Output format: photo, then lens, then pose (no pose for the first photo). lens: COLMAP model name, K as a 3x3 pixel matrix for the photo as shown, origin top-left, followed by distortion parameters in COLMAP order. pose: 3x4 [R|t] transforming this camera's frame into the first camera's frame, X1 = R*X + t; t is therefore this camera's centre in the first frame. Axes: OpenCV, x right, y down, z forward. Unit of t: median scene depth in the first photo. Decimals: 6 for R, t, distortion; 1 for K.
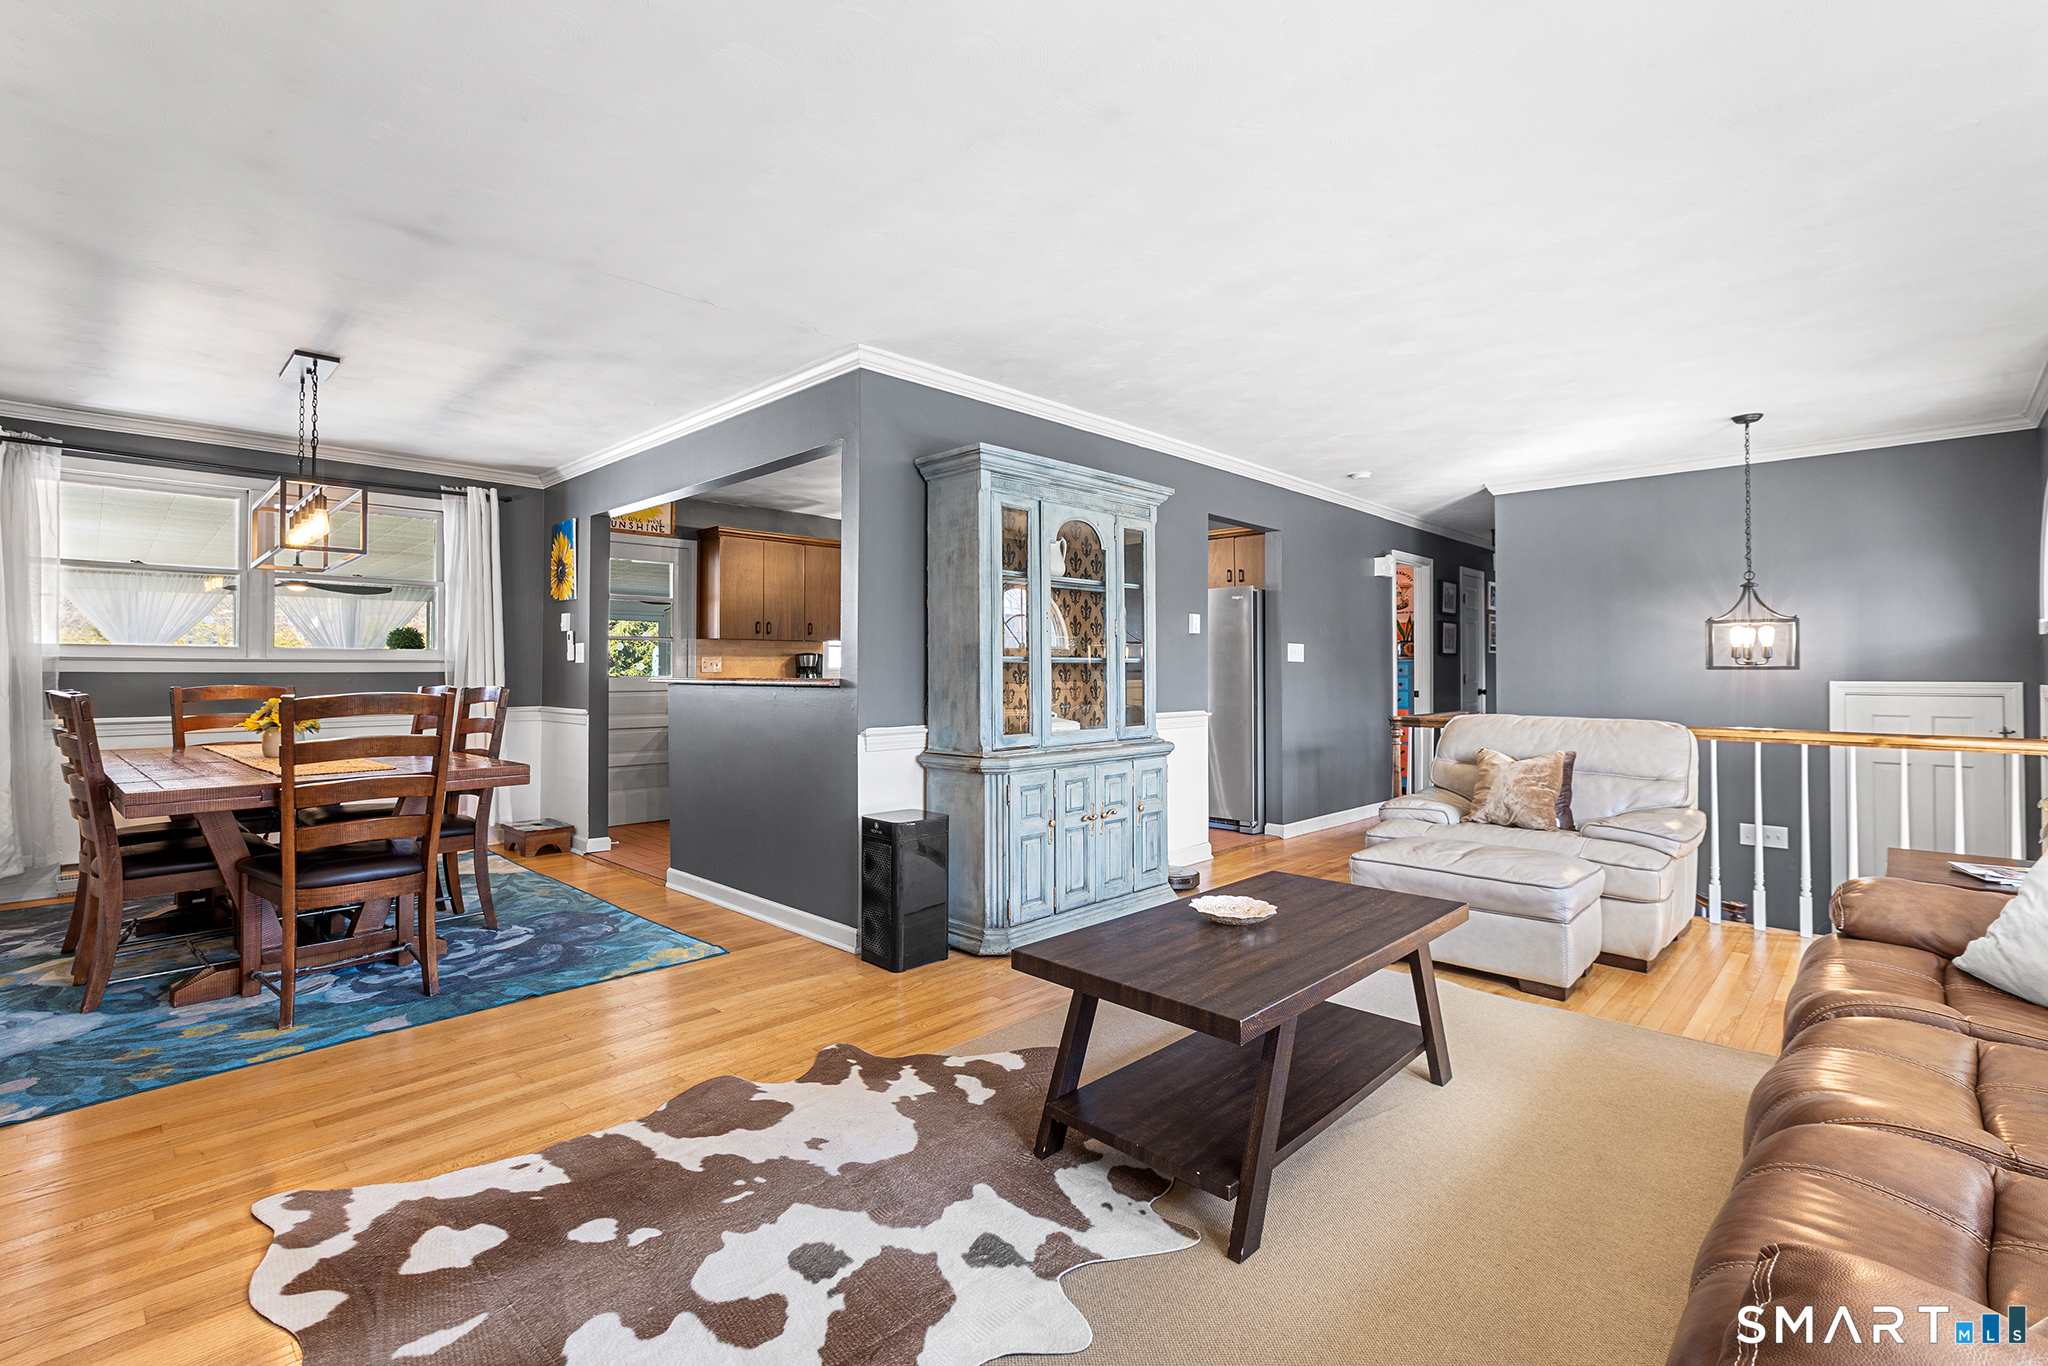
lens RADIAL K [[933.0, 0, 1019.1], [0, 933.0, 656.6], [0, 0, 1]] dist [0.003004, 0.000259]
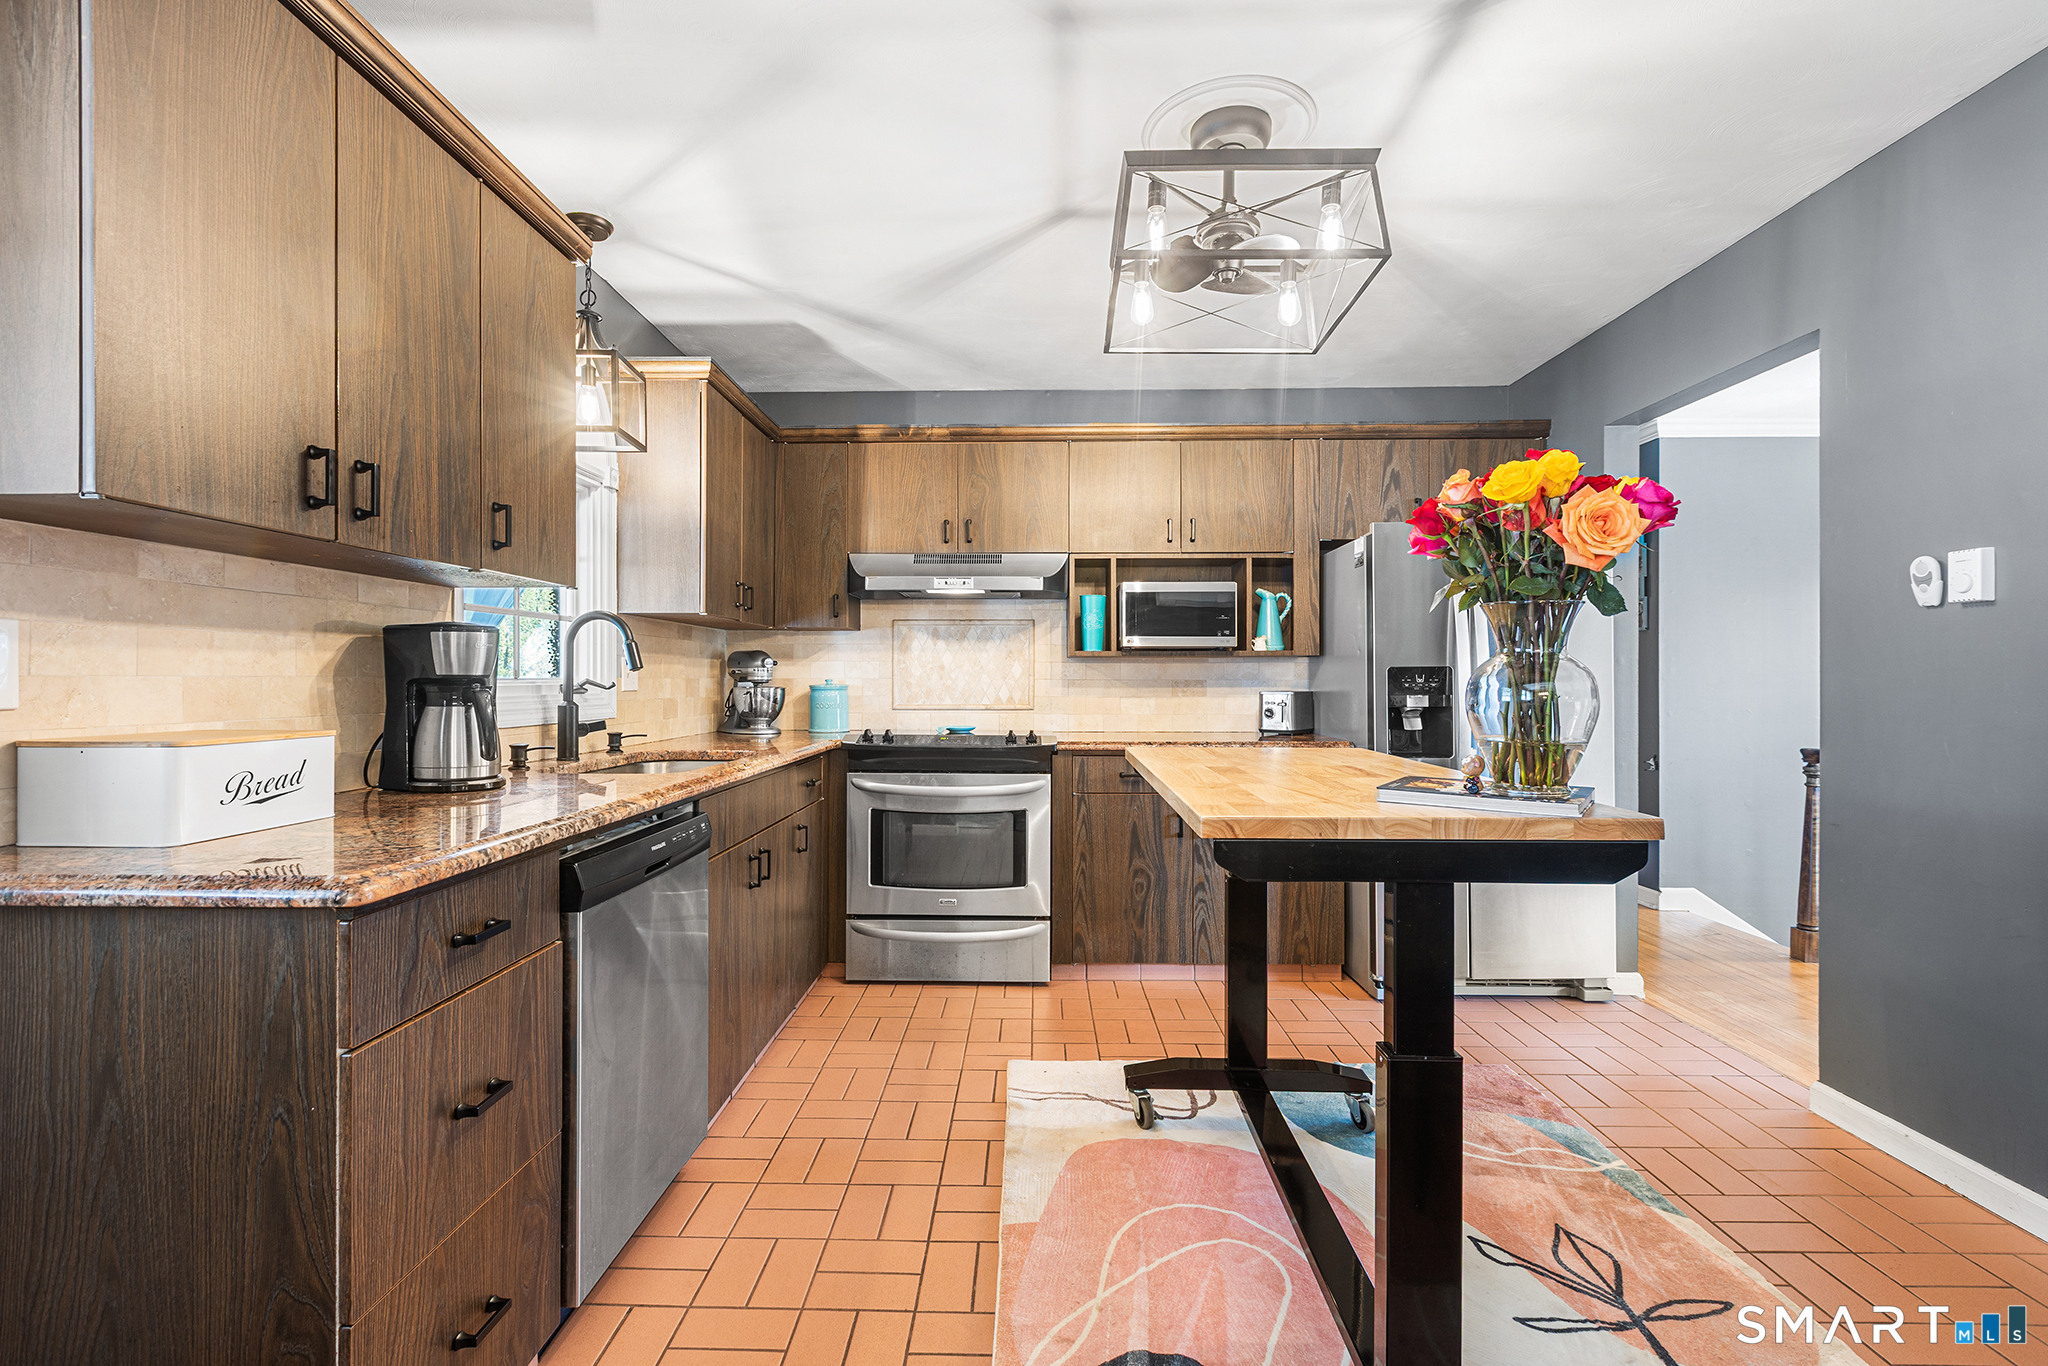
lens RADIAL K [[925.5, 0, 1003.8], [0, 925.5, 668.7], [0, 0, 1]] dist [-0.000097, 0.000013]
pose [[0.749060, 0.004065, 0.662490, -0.453084], [-0.009022, 0.999951, 0.004066, 0.010072], [-0.662441, -0.009023, 0.749060, 1.144849]]
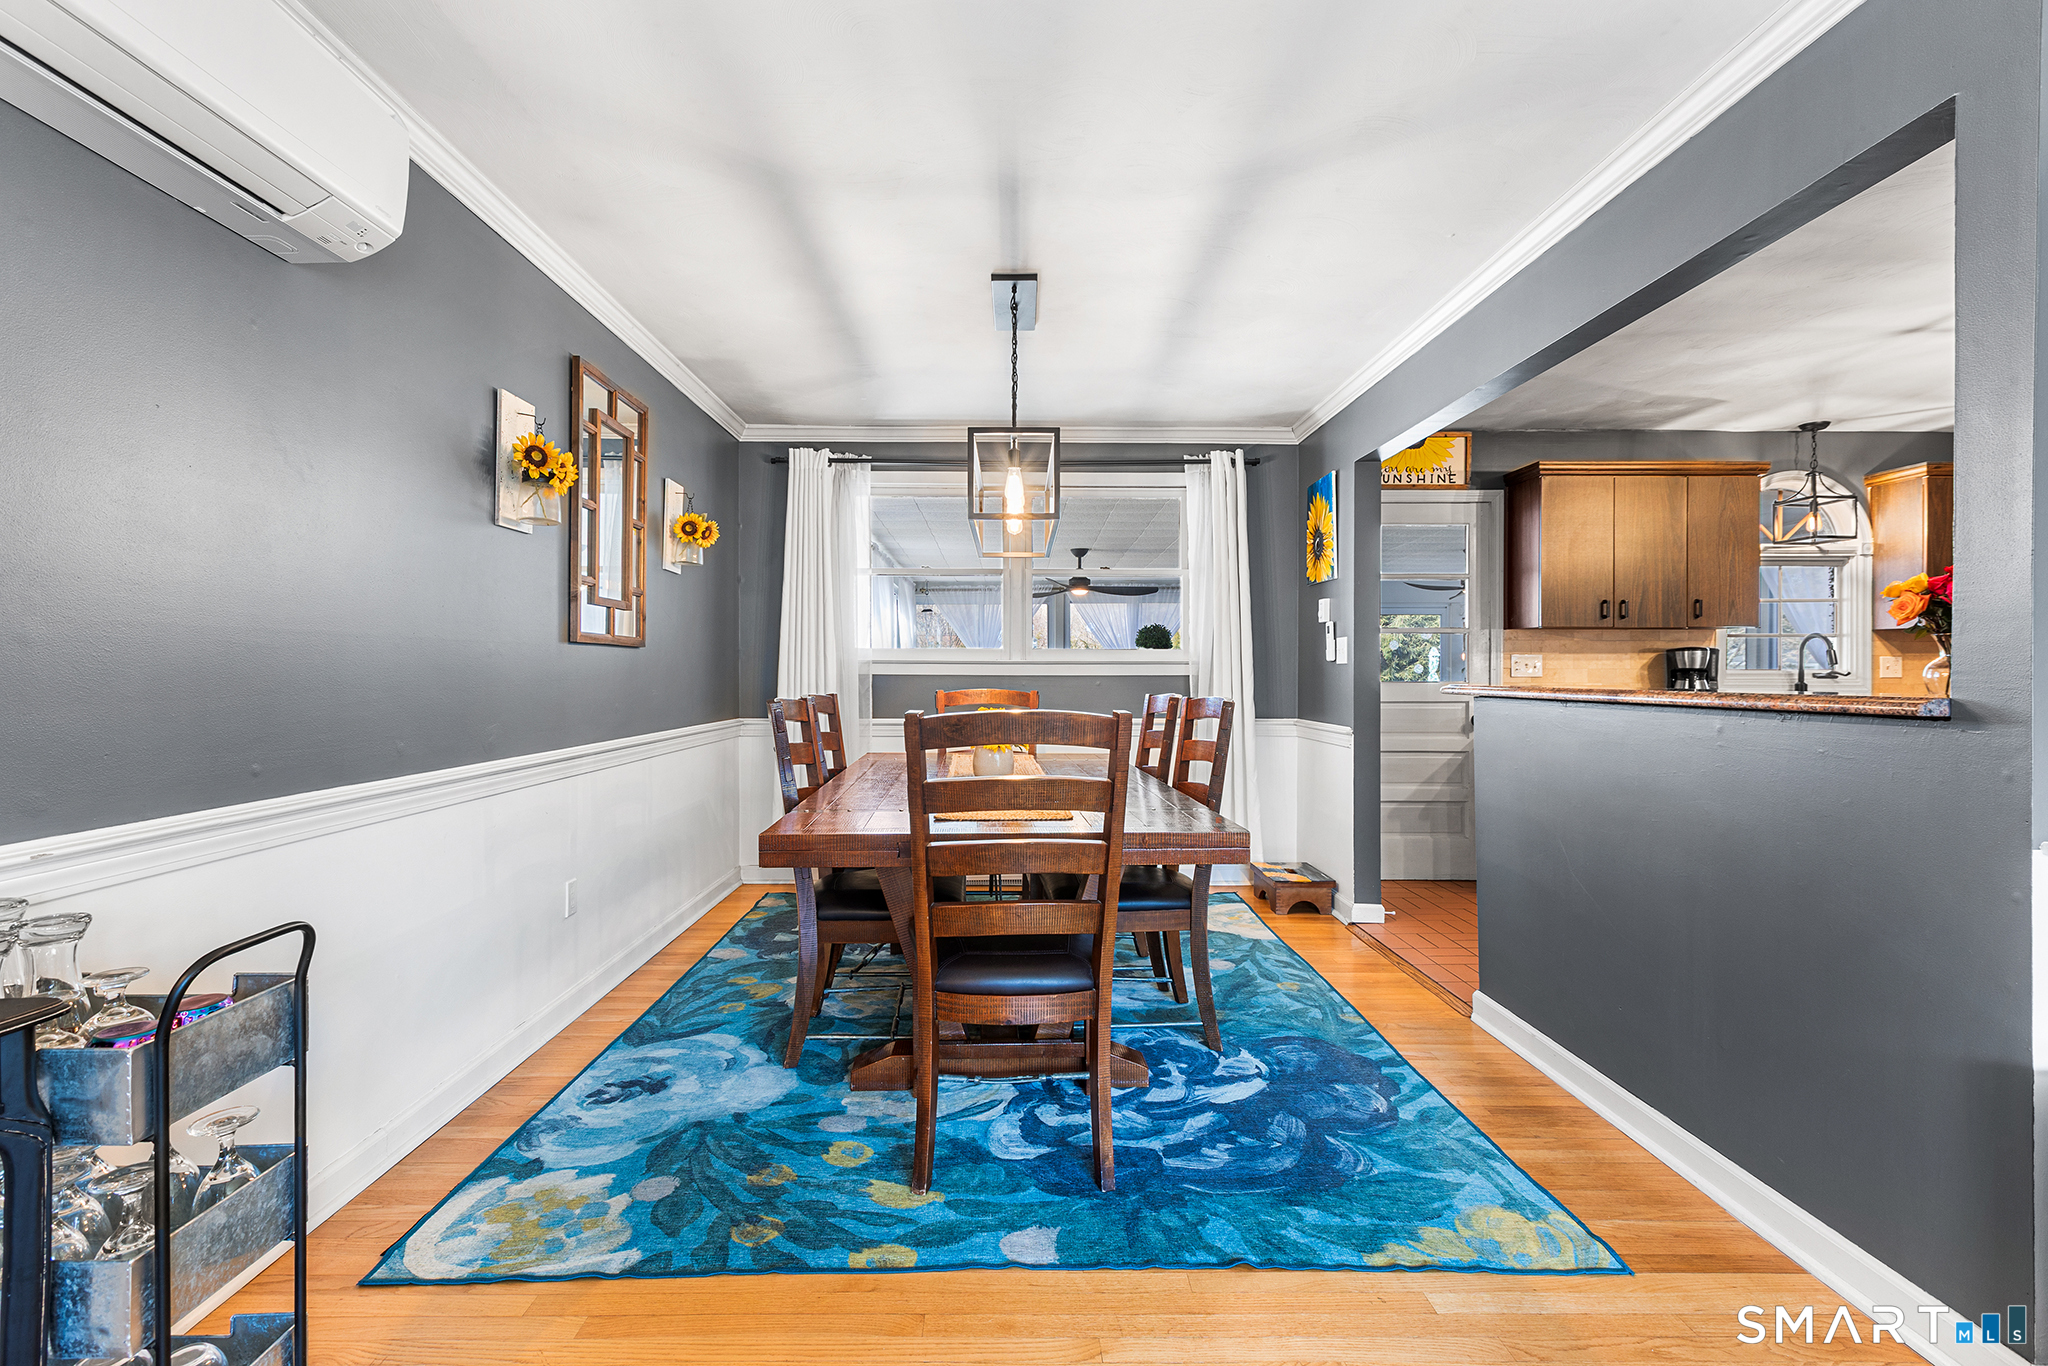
lens RADIAL K [[925.5, 0, 1003.8], [0, 925.5, 668.7], [0, 0, 1]] dist [-0.000097, 0.000013]
pose [[0.694773, -0.000603, -0.719229, -0.160018], [0.008379, 0.999939, 0.007256, 0.003554], [0.719181, -0.011068, 0.694735, 0.369438]]
